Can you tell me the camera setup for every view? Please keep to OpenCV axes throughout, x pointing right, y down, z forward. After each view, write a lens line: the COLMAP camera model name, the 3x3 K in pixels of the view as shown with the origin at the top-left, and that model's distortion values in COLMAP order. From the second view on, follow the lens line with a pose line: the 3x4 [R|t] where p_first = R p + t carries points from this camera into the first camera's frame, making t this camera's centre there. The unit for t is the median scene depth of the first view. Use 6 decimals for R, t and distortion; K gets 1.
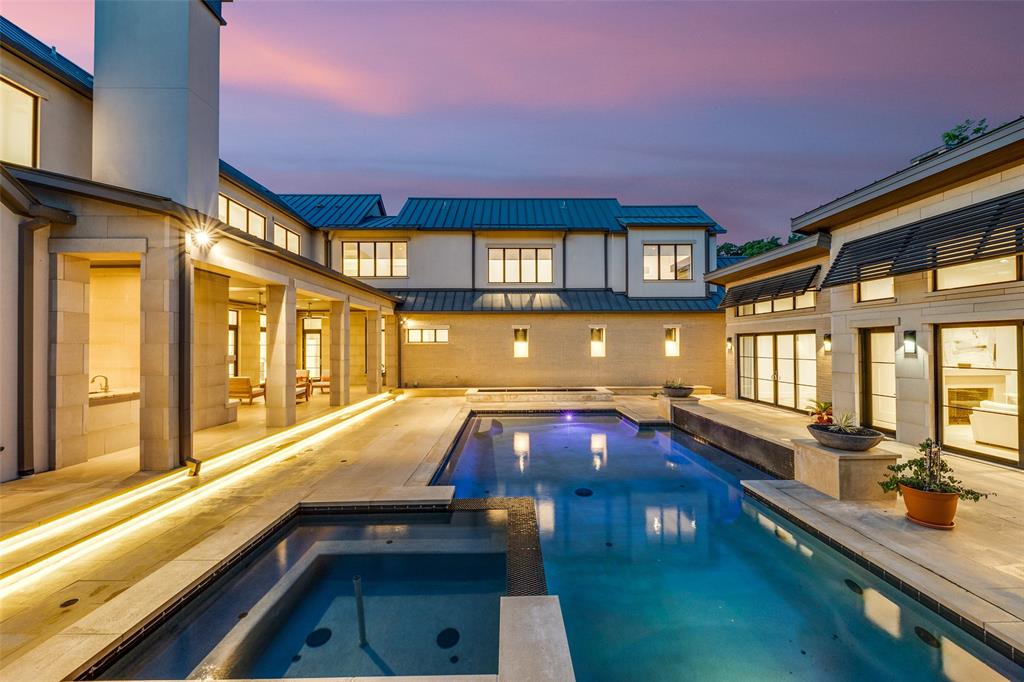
lens RADIAL K [[391.6, 0, 515.6], [0, 391.6, 340.0], [0, 0, 1]] dist [-0.002944, -0.000178]
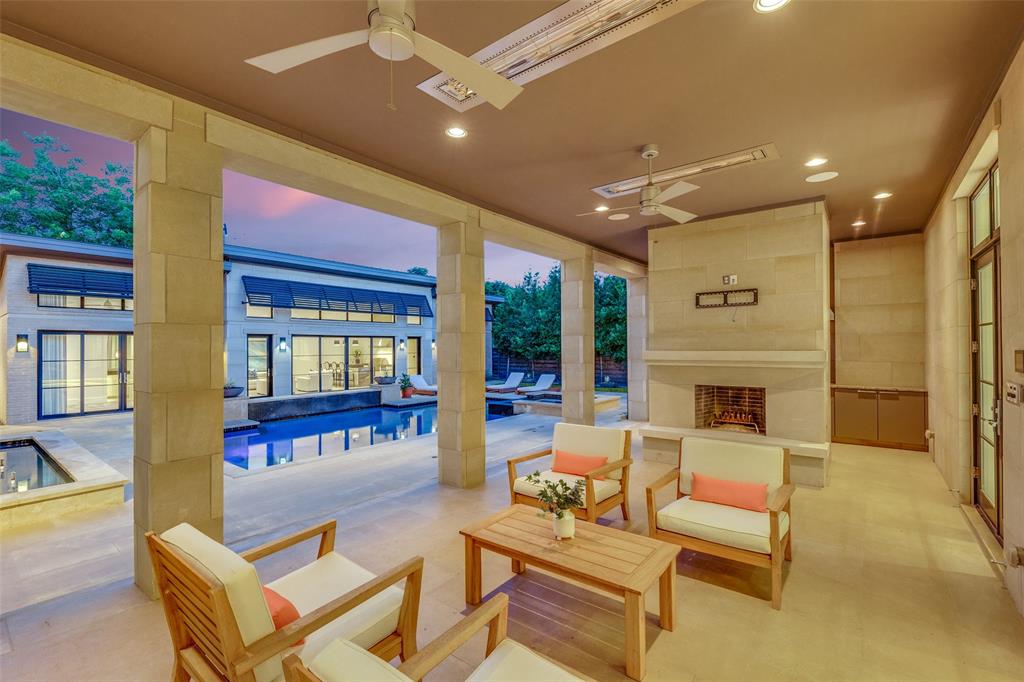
lens RADIAL K [[453.6, 0, 520.8], [0, 453.6, 341.3], [0, 0, 1]] dist [0.008614, -0.000295]
pose [[-0.777769, 0.000987, 0.628550, -1.059129], [-0.011598, 0.999806, -0.015921, 0.012856], [-0.628444, -0.019673, -0.777606, 1.681286]]
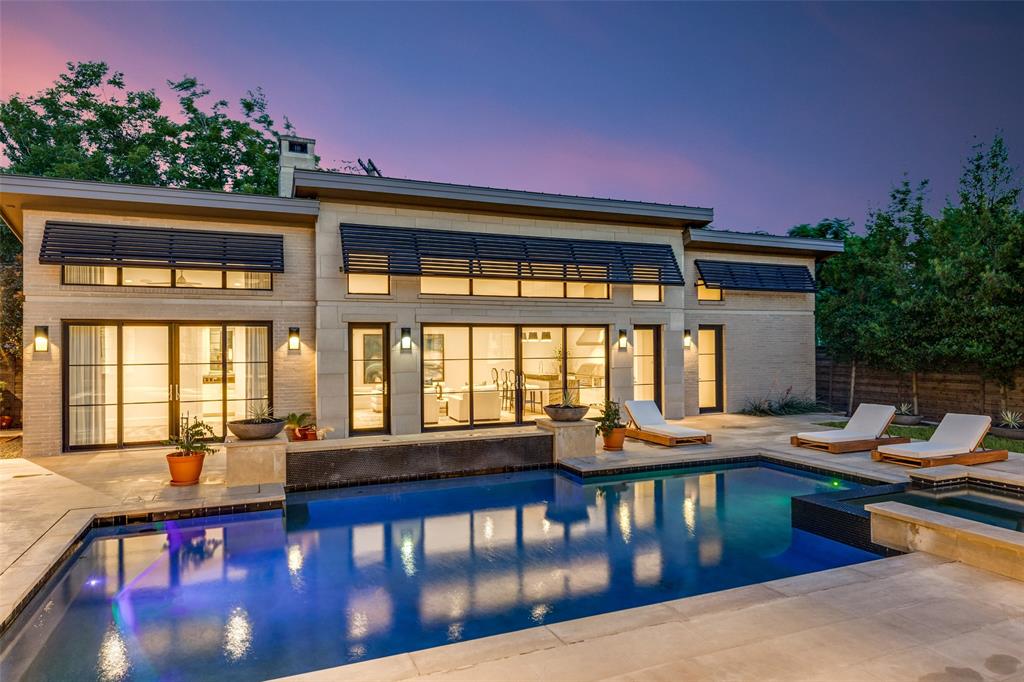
lens RADIAL K [[639.1, 0, 505.8], [0, 639.1, 337.2], [0, 0, 1]] dist [0.010008, 0.003703]
pose [[-0.359243, -0.000816, 0.933244, -0.622725], [-0.013104, 0.999905, -0.004170, 0.004536], [-0.933152, -0.013727, -0.359220, 1.169974]]
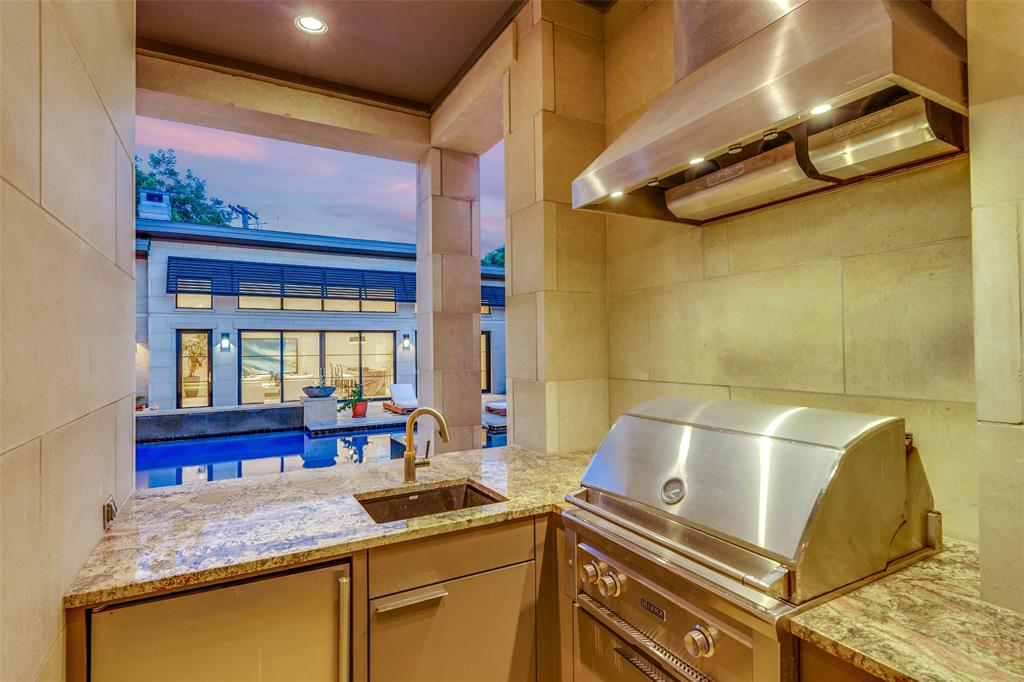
lens RADIAL K [[505.8, 0, 516.0], [0, 505.8, 339.7], [0, 0, 1]] dist [0.001080, 0.000029]
pose [[-0.465427, 0.000242, 0.885086, -1.028227], [-0.012044, 0.999906, -0.006606, 0.000769], [-0.885004, -0.013734, -0.465380, 0.779703]]
